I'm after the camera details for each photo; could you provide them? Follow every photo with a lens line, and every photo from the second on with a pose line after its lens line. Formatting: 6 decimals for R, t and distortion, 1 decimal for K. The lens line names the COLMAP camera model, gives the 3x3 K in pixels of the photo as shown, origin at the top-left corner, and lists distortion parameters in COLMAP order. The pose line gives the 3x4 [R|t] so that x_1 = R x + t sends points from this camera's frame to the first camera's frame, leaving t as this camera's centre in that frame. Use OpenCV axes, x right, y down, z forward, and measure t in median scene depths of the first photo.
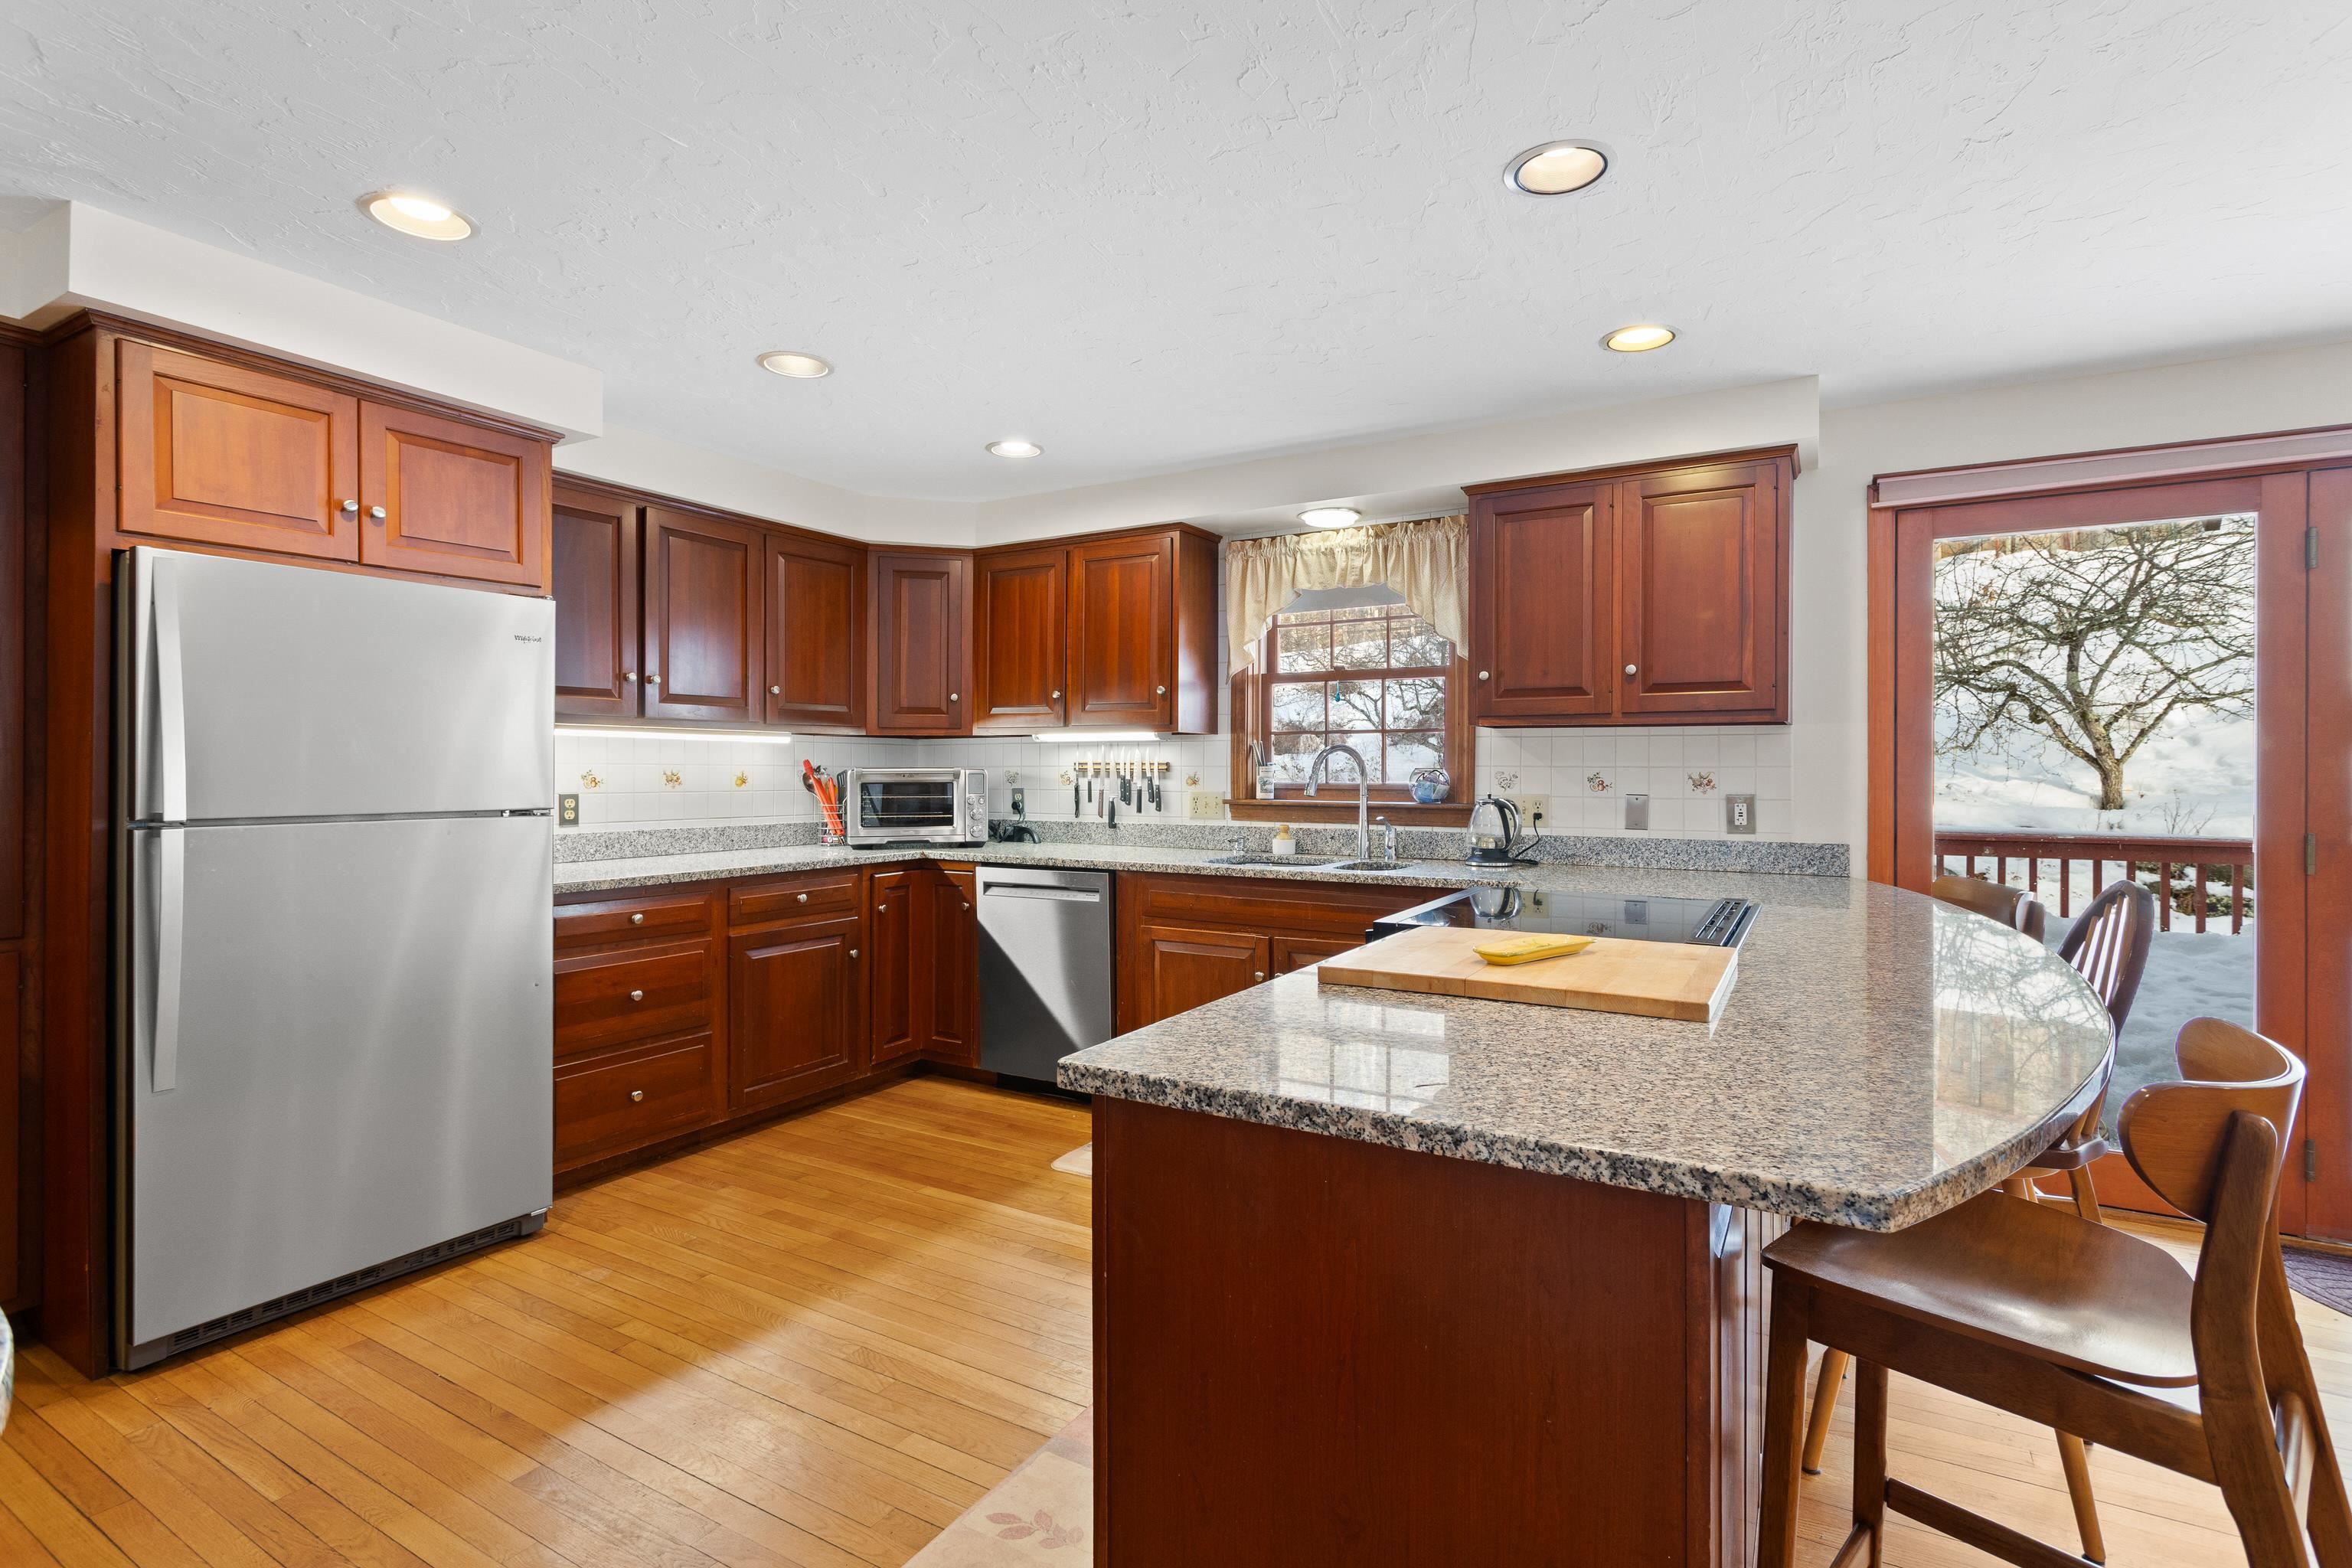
lens RADIAL K [[1115.0, 0, 1184.6], [0, 1115.0, 769.9], [0, 0, 1]] dist [0.000781, 0.000016]
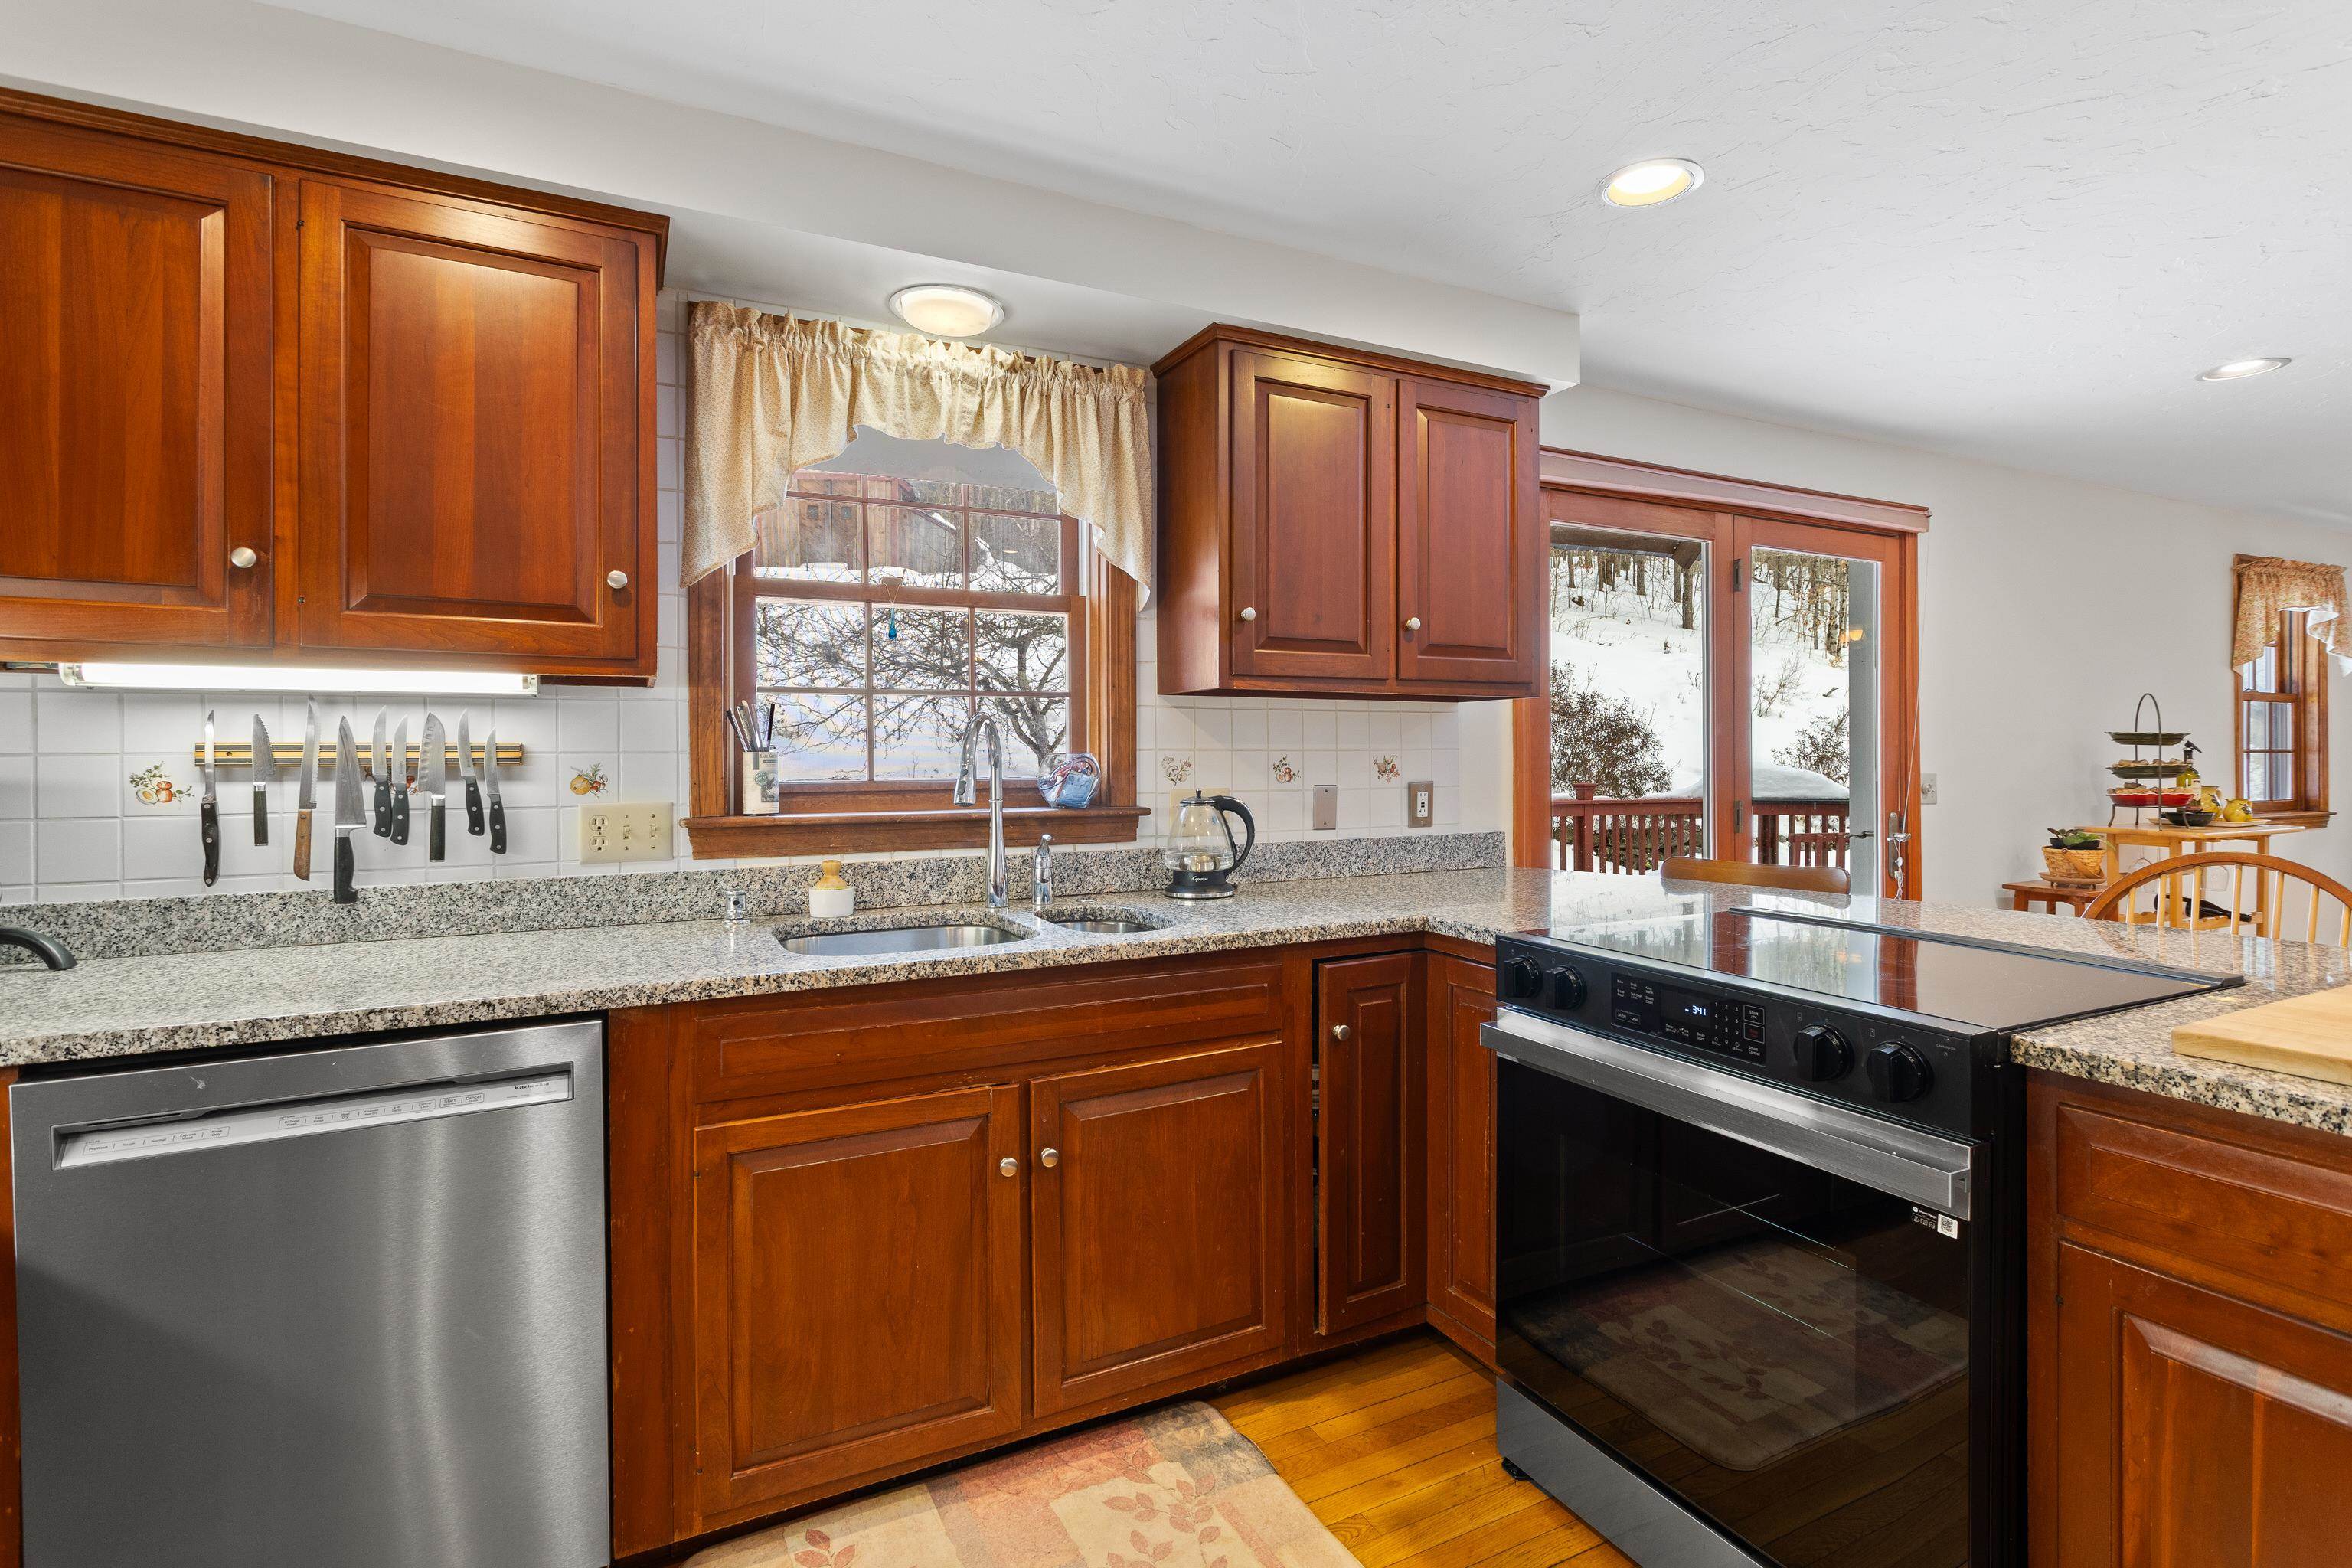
lens RADIAL K [[1121.5, 0, 1188.5], [0, 1121.5, 752.2], [0, 0, 1]] dist [-0.003044, -0.000393]
pose [[0.543089, -0.003429, 0.839668, -0.273323], [0.007176, 0.999974, -0.000559, -0.001234], [-0.839644, 0.006329, 0.543100, 0.570807]]
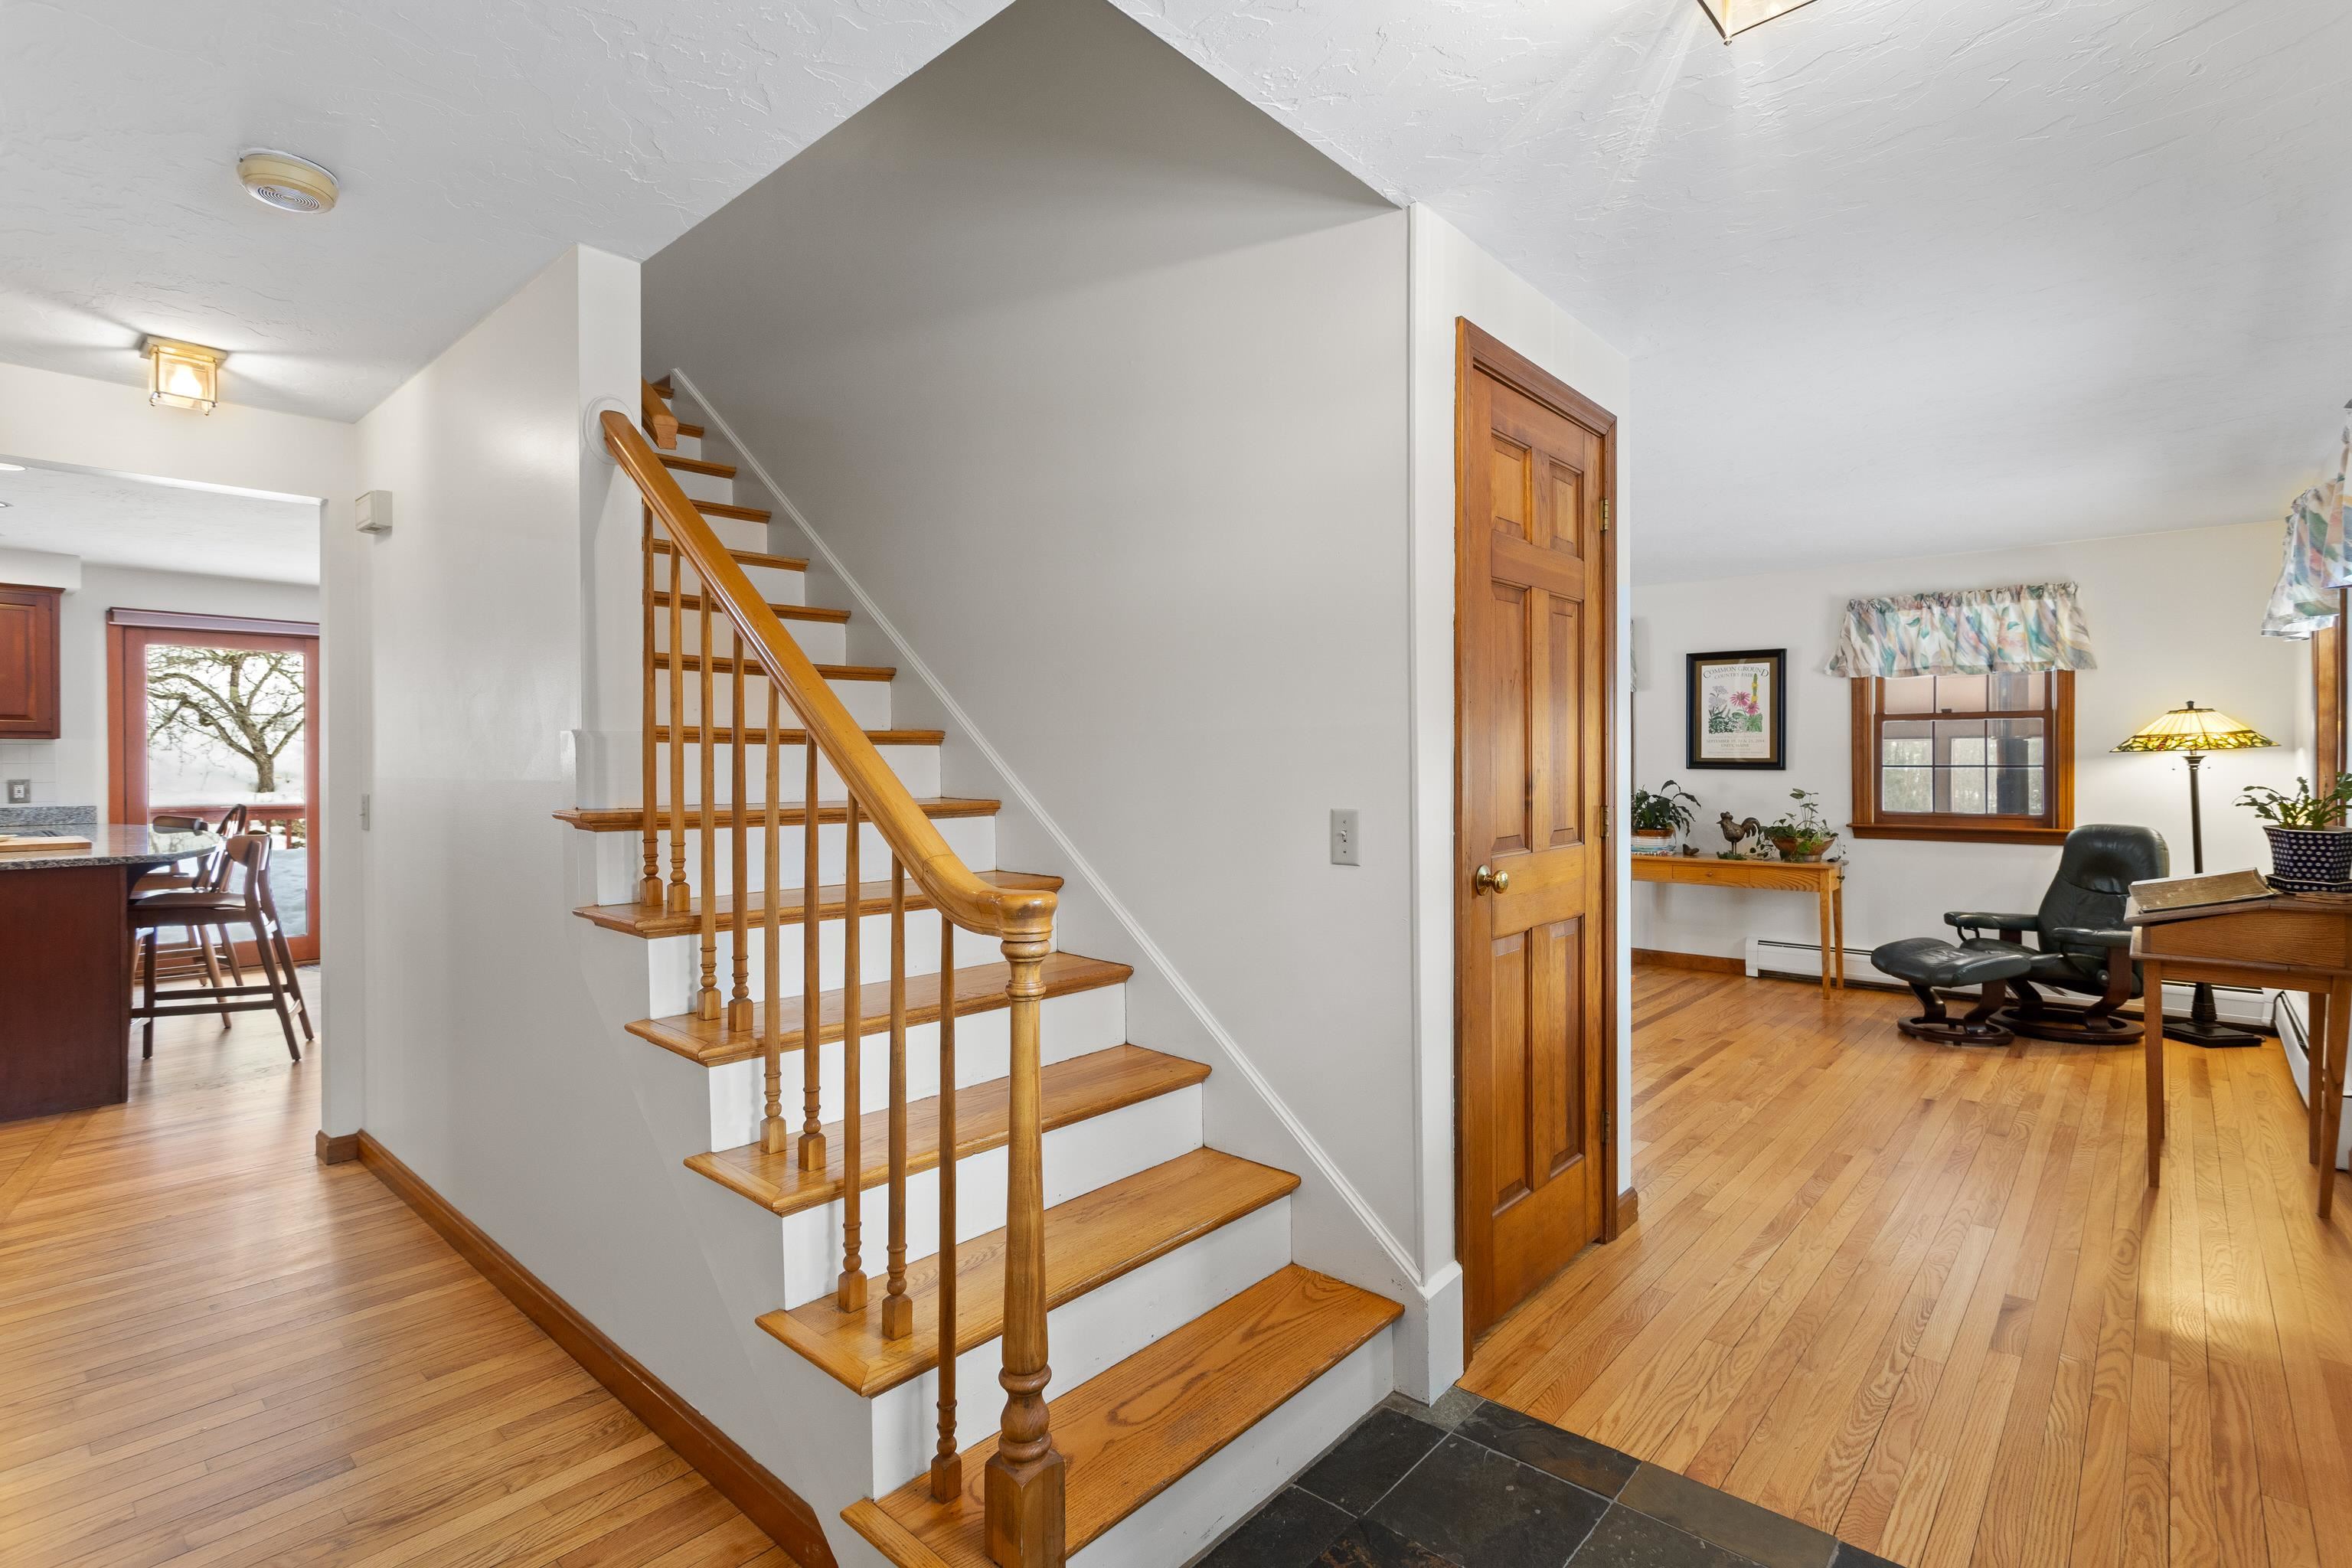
lens RADIAL K [[1115.0, 0, 1184.6], [0, 1115.0, 769.9], [0, 0, 1]] dist [0.000781, 0.000016]
pose [[0.197685, -0.010799, 0.980206, -0.675936], [0.003779, 0.999940, 0.010254, -0.002776], [-0.980258, 0.001677, 0.197714, -0.889490]]
